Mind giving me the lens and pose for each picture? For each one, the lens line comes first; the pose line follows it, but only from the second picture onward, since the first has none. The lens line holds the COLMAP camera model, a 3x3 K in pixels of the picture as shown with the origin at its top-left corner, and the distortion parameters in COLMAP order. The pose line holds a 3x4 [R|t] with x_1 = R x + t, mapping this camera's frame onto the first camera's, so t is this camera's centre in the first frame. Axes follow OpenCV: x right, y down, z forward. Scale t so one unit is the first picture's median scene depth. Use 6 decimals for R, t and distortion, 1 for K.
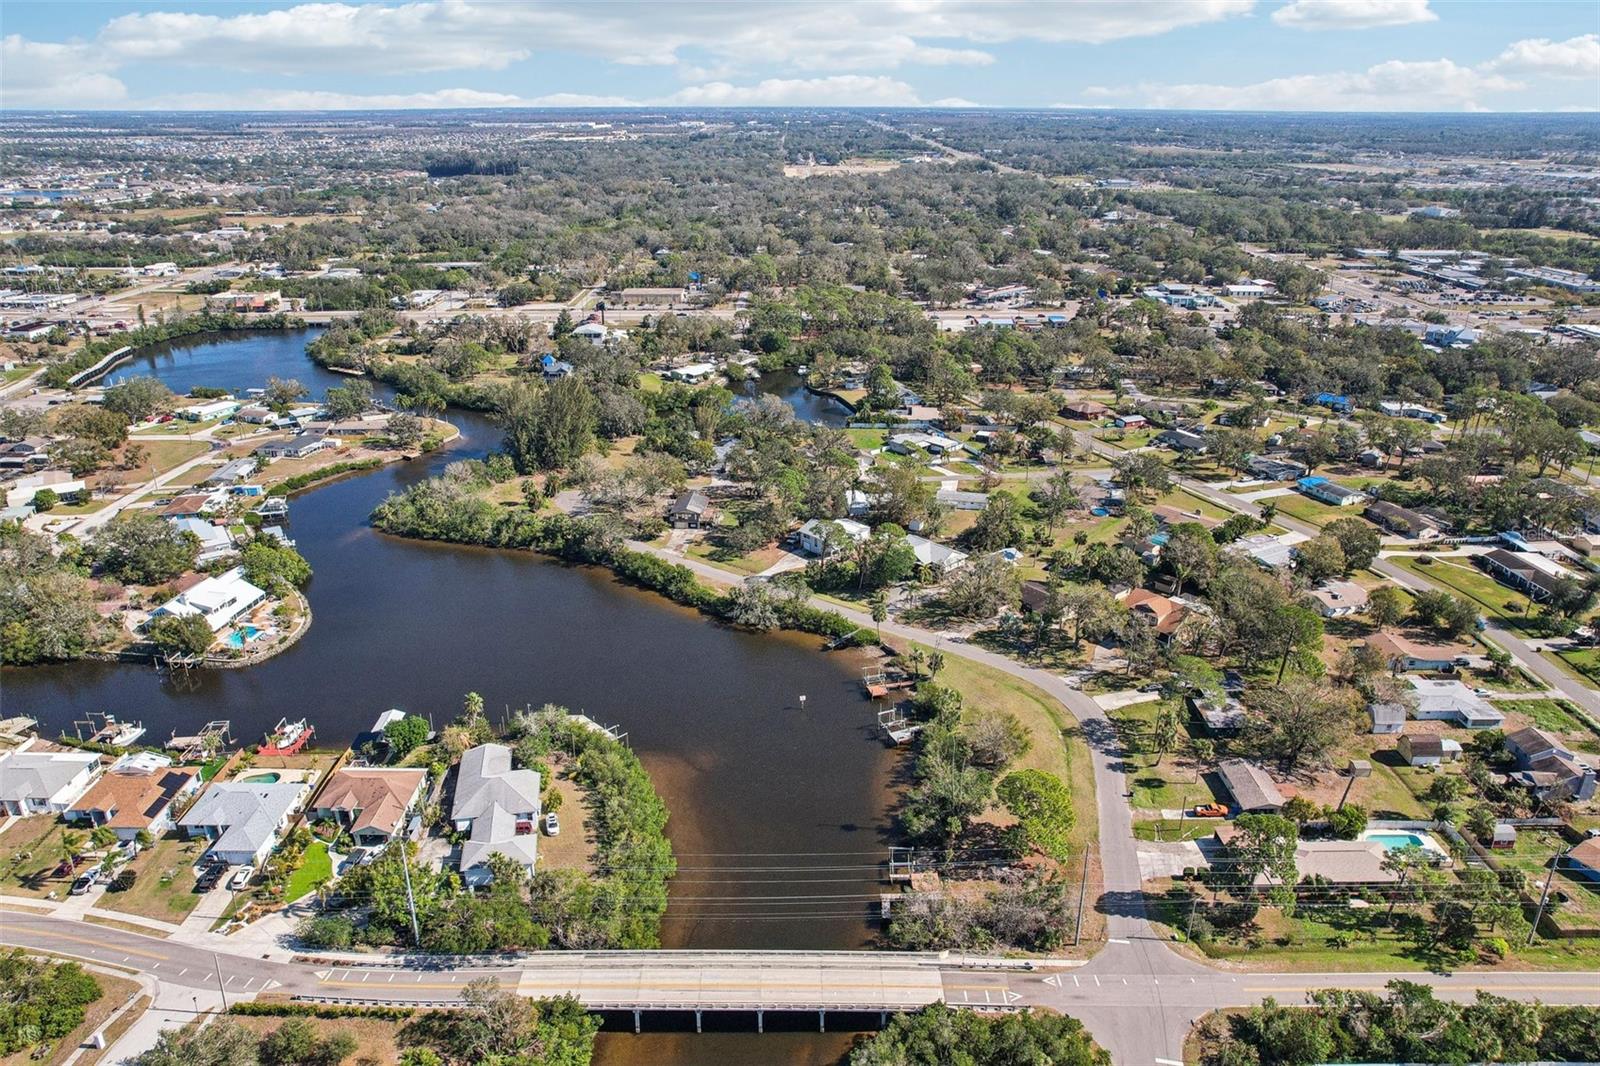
lens RADIAL K [[1047.7, 0, 800.0], [0, 1047.7, 533.0], [0, 0, 1]] dist [-0.072407, 0.066428]
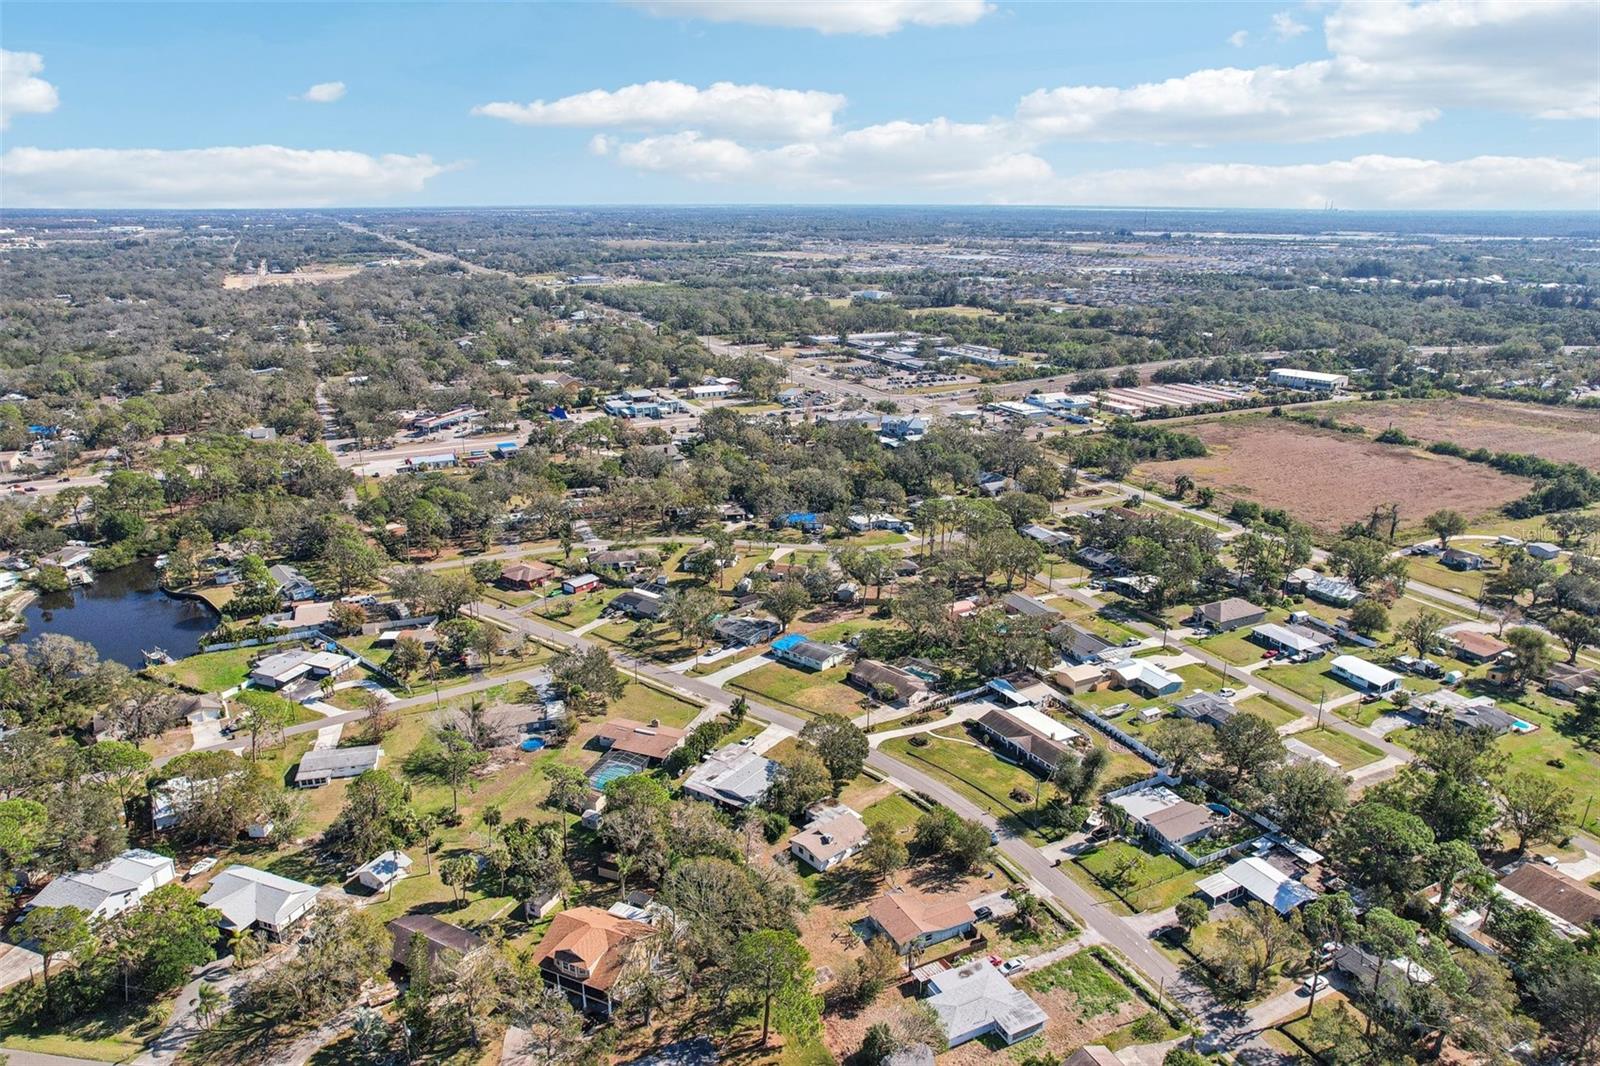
lens RADIAL K [[1047.7, 0, 800.0], [0, 1047.7, 533.0], [0, 0, 1]] dist [-0.072407, 0.066428]
pose [[0.894134, -0.137889, 0.426041, 0.092029], [0.173233, 0.983846, -0.045141, -0.057837], [-0.412934, 0.114166, 0.903577, 0.129059]]
